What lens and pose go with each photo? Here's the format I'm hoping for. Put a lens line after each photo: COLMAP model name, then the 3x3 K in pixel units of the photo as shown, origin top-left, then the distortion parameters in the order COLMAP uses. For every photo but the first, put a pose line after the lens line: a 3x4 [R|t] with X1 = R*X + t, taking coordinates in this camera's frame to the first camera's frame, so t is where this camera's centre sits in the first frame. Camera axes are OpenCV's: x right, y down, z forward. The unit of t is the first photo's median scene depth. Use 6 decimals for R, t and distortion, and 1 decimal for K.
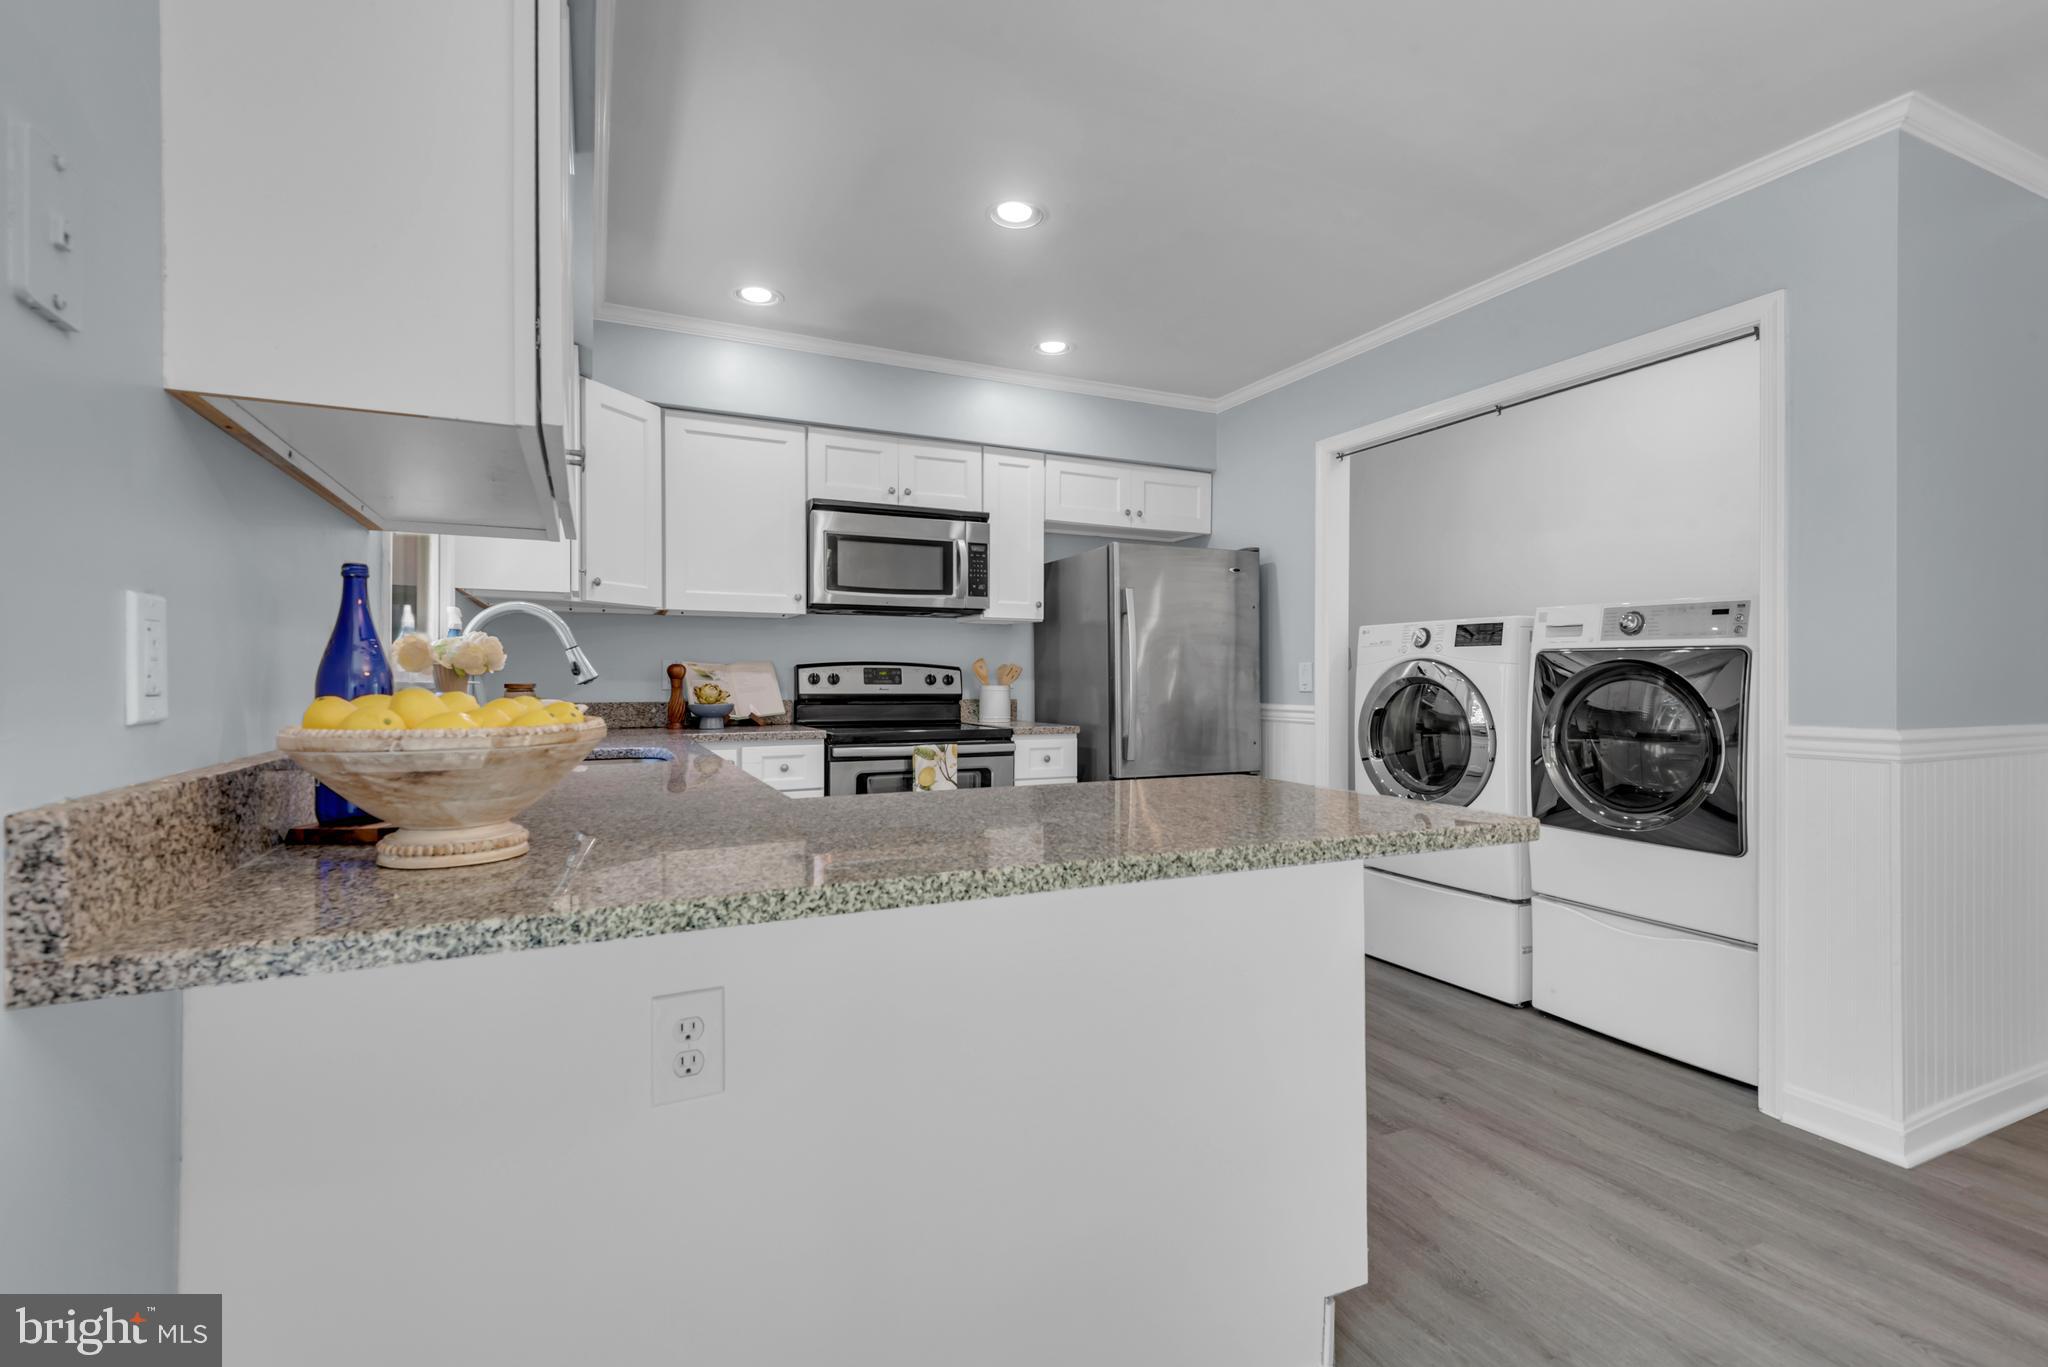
lens RADIAL K [[916.3, 0, 1019.9], [0, 916.3, 675.7], [0, 0, 1]] dist [0.042121, -0.023805]
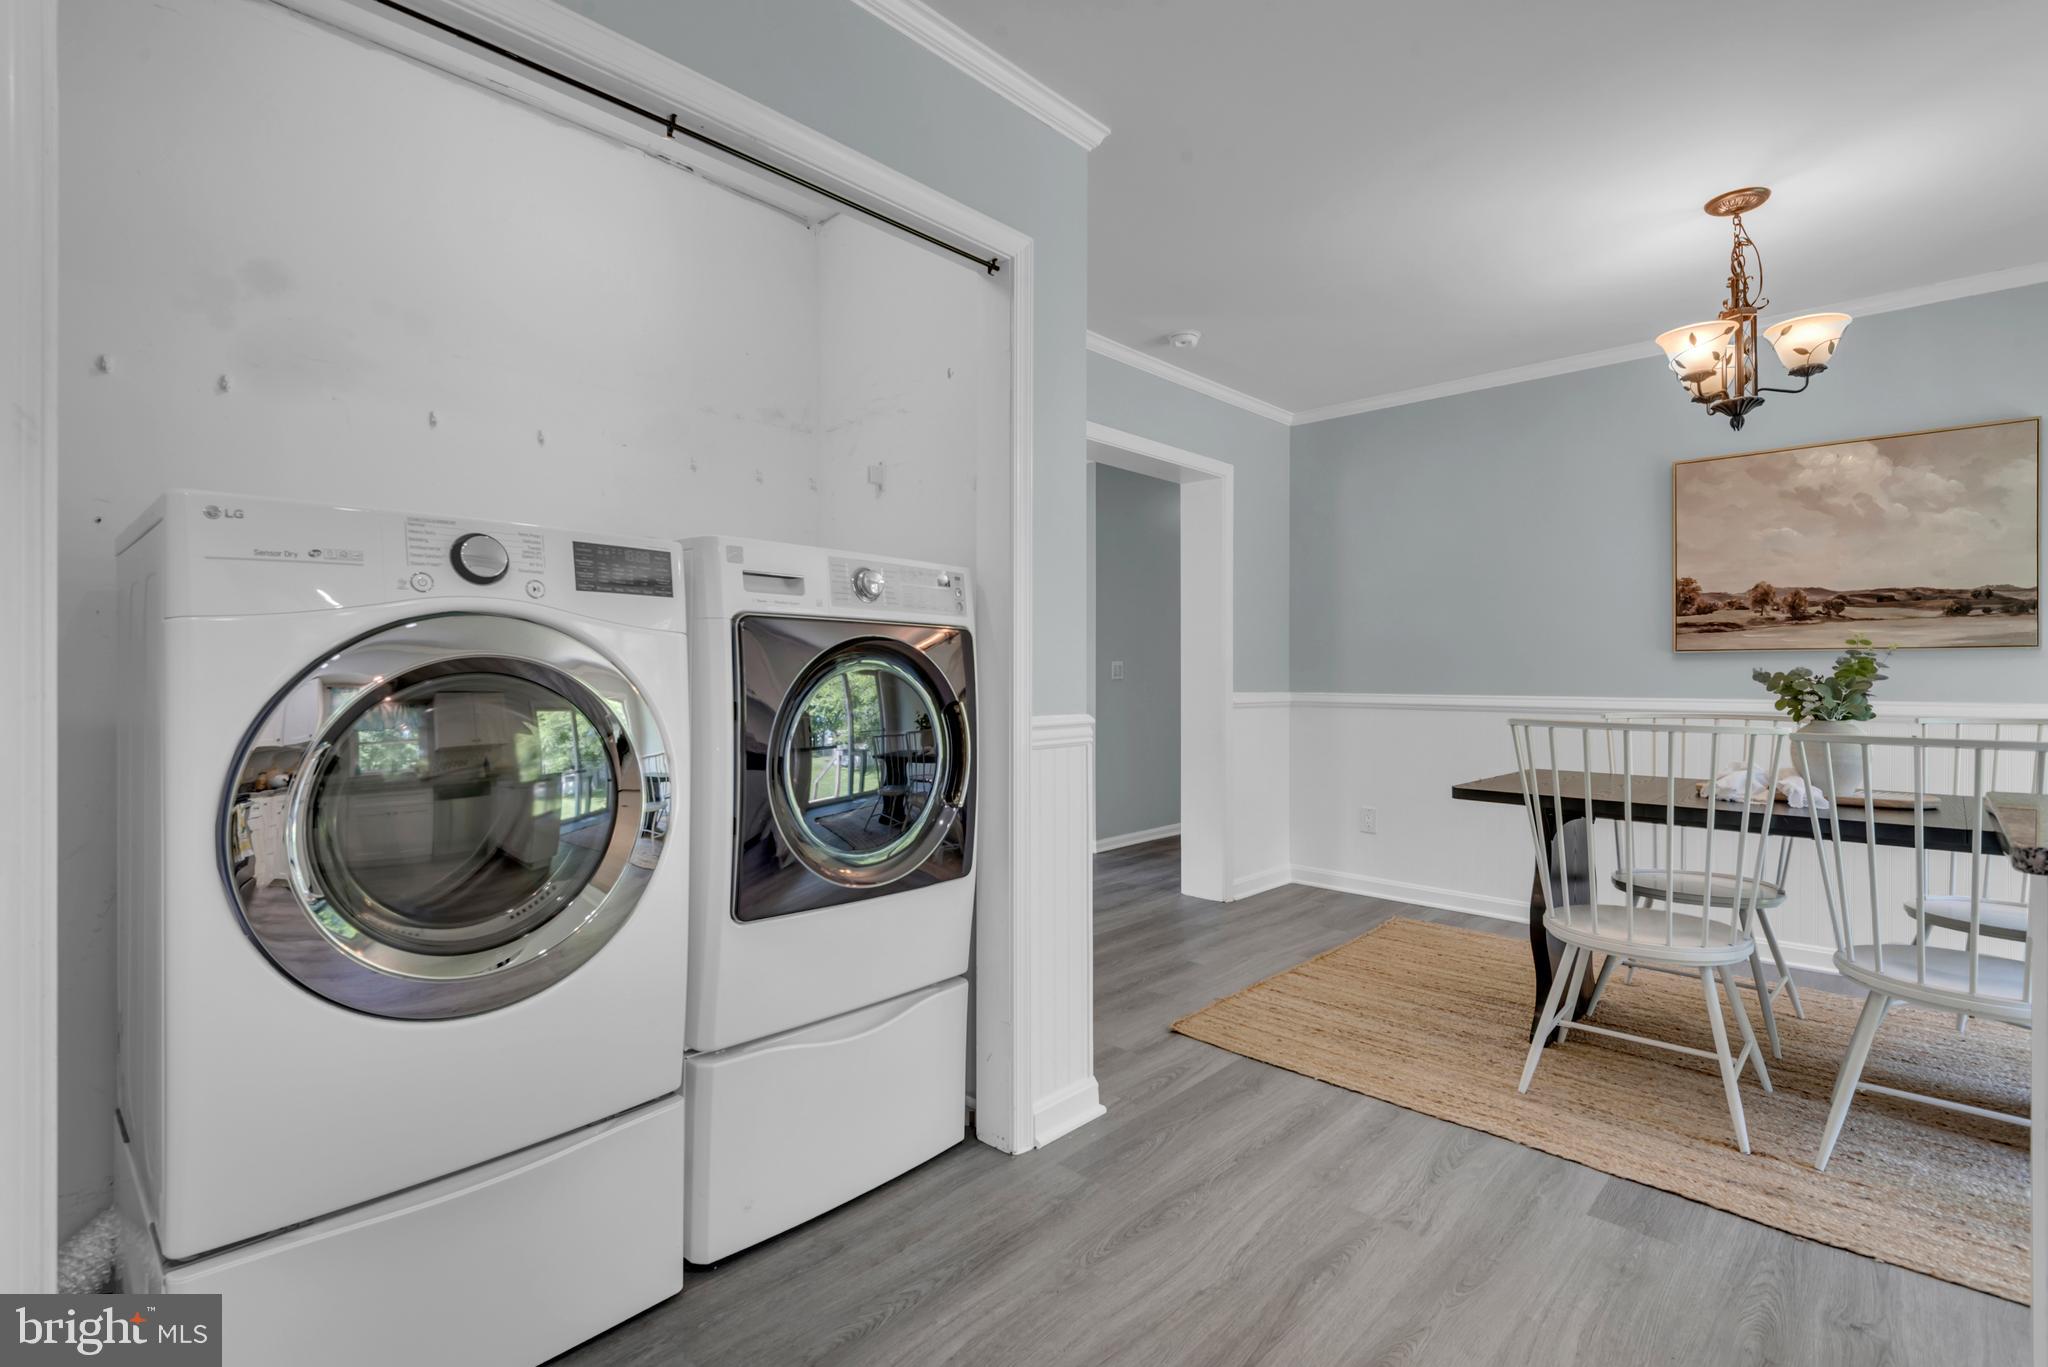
lens RADIAL K [[950.7, 0, 1007.9], [0, 950.7, 672.4], [0, 0, 1]] dist [-0.004144, -0.001143]
pose [[-0.360354, -0.003164, 0.932810, -0.024686], [-0.004495, 0.999989, 0.001655, 0.005474], [-0.932805, -0.003597, -0.360364, 0.846320]]
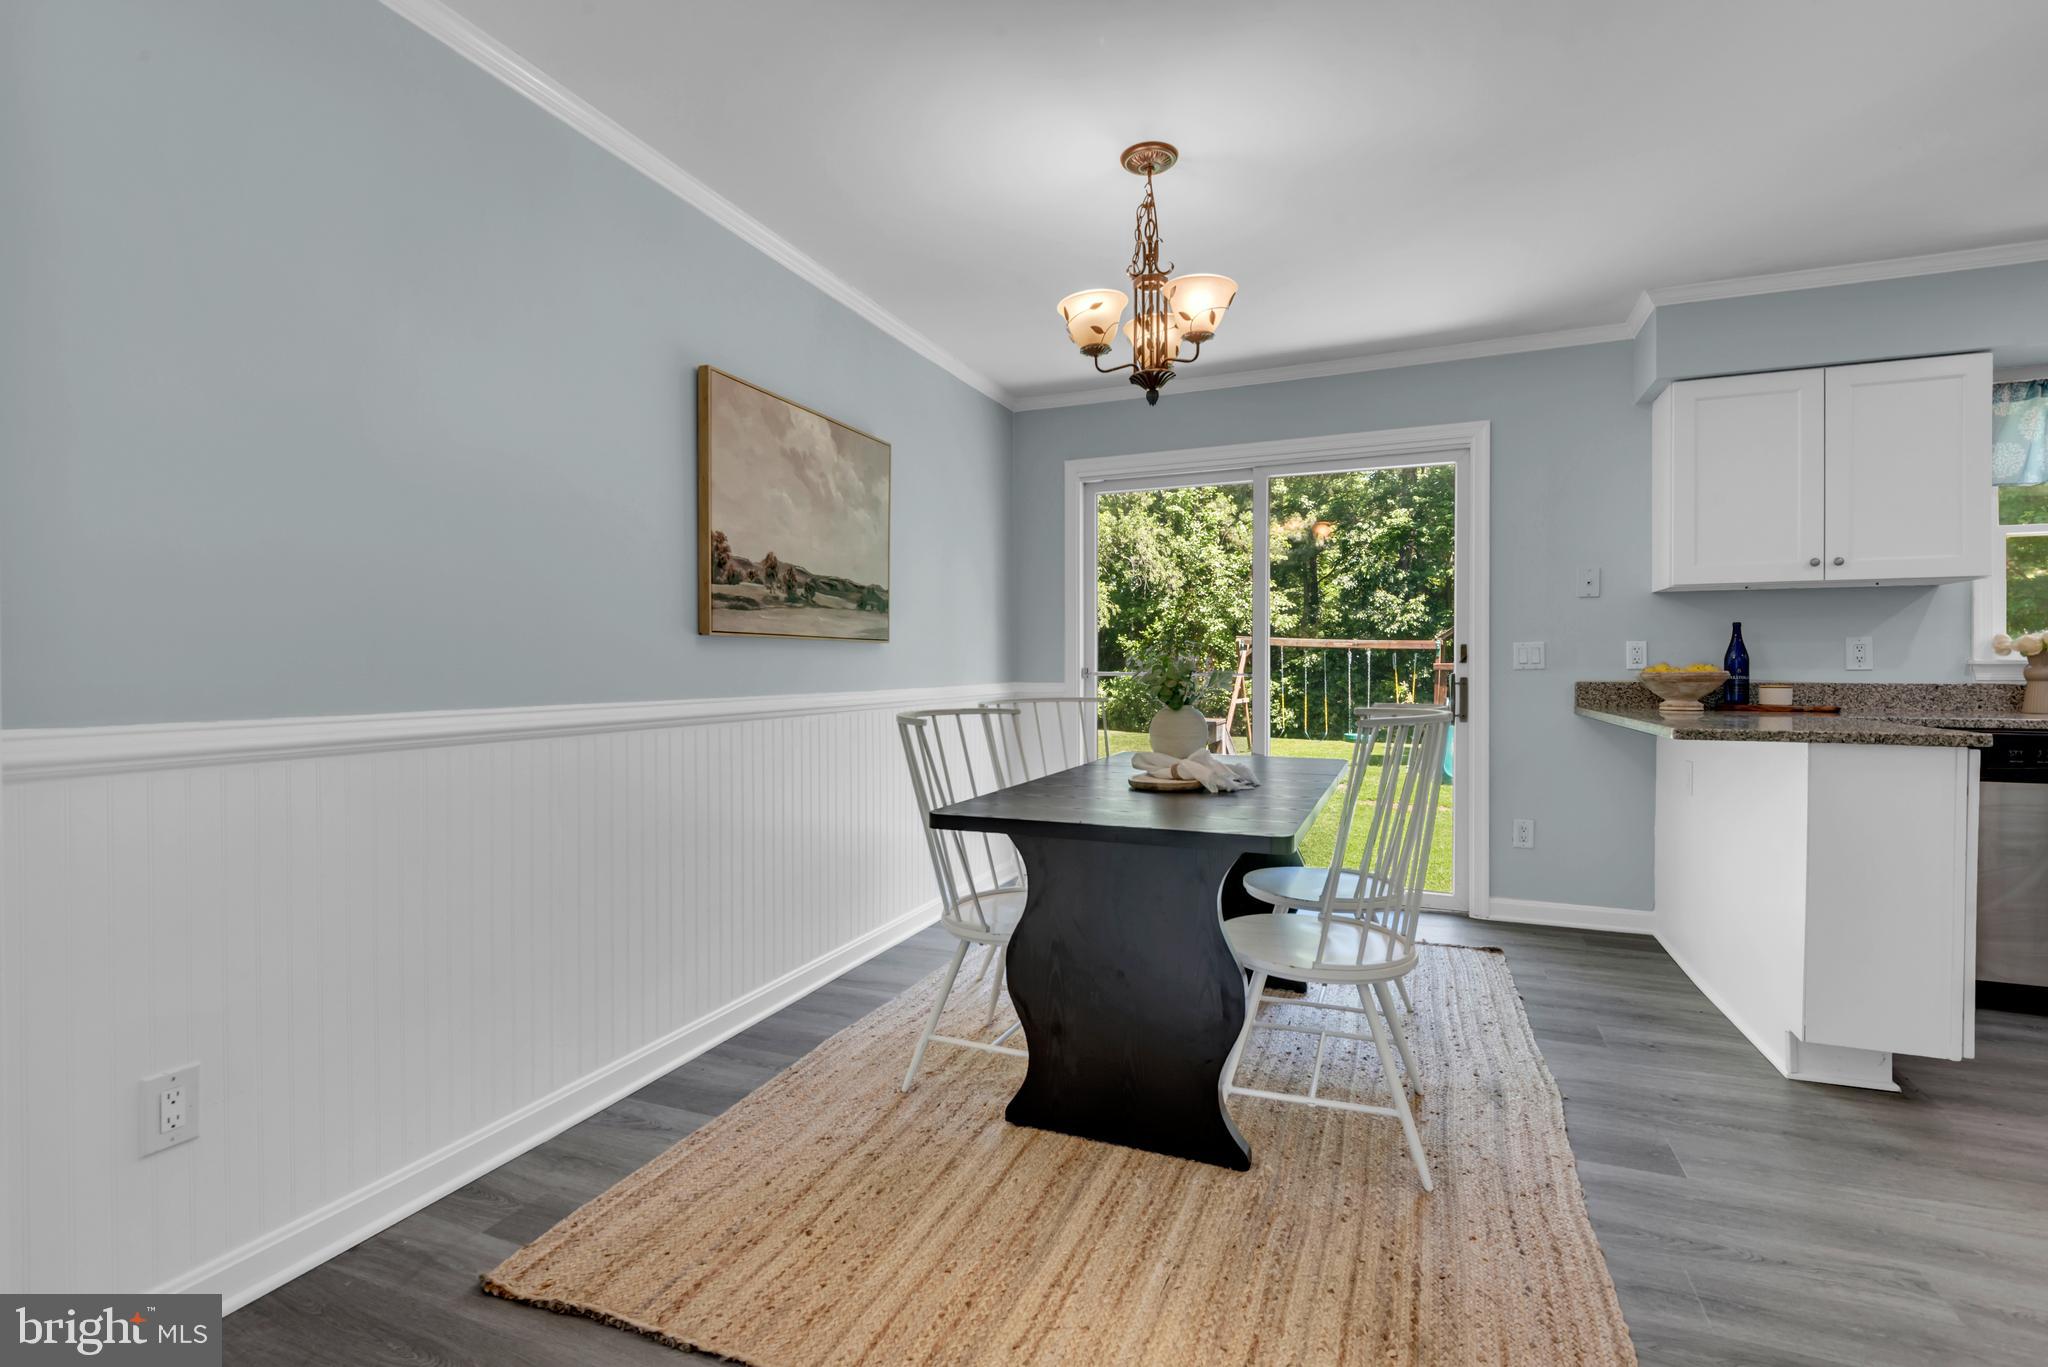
lens RADIAL K [[939.9, 0, 1019.5], [0, 939.9, 672.6], [0, 0, 1]] dist [0.023335, -0.015319]
pose [[-0.731772, 0.003555, -0.681541, 0.960557], [0.002692, 0.999994, 0.002326, 0.010972], [0.681545, -0.000133, -0.731777, 0.508363]]
